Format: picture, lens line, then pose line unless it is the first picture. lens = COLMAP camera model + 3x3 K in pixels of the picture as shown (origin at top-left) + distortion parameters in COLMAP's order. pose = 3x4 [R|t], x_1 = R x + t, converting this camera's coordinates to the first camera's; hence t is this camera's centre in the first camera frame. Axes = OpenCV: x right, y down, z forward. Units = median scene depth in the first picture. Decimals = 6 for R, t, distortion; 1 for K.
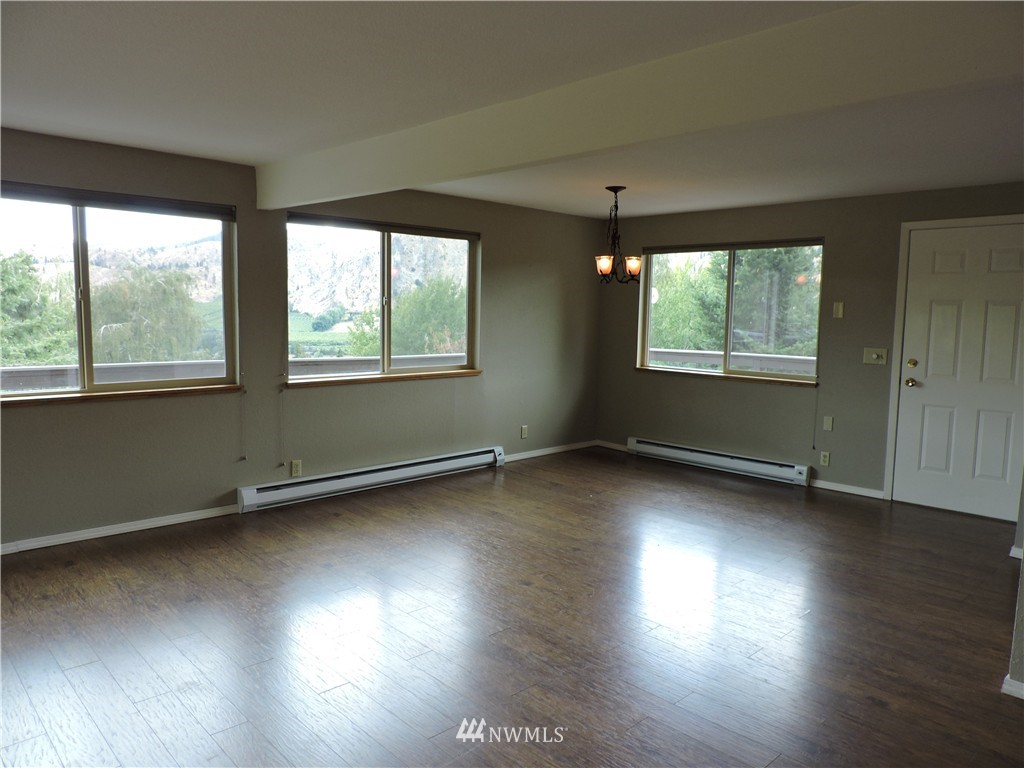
lens RADIAL K [[726.9, 0, 518.5], [0, 726.9, 383.7], [0, 0, 1]] dist [-0.001292, 0.001373]
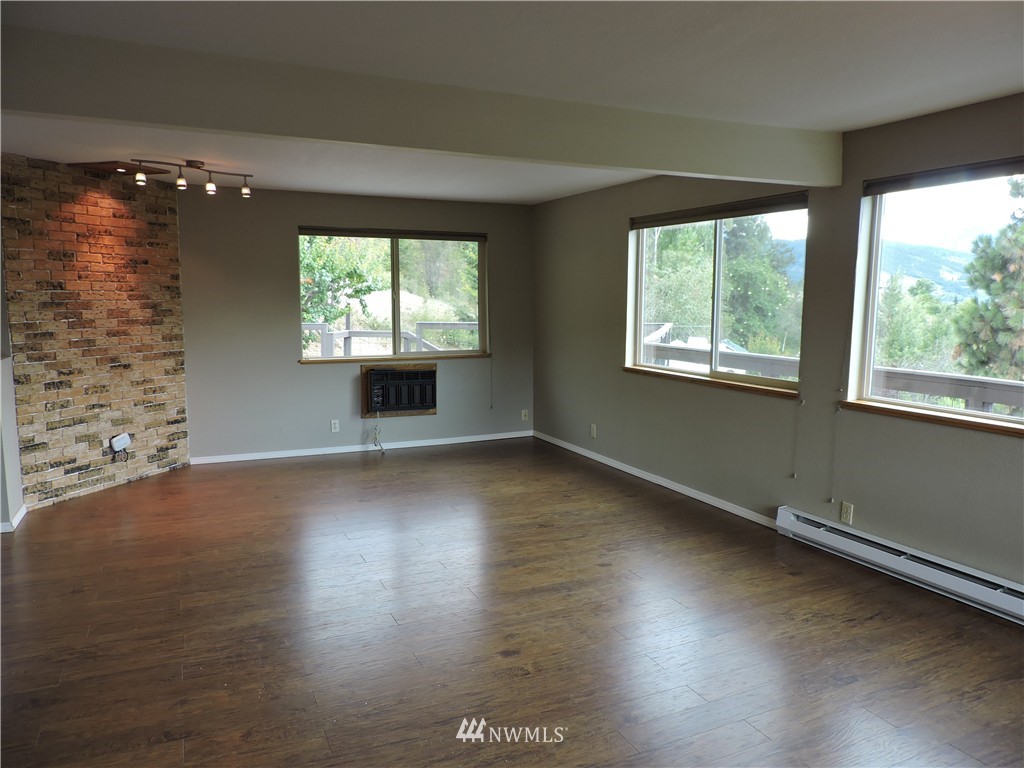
lens RADIAL K [[726.9, 0, 509.2], [0, 726.9, 383.0], [0, 0, 1]] dist [-0.001292, 0.001373]
pose [[-0.308954, 0.095044, -0.946316, 0.831883], [-0.110443, 0.984677, 0.134954, -0.134051], [0.944643, 0.146209, -0.293723, 1.372669]]
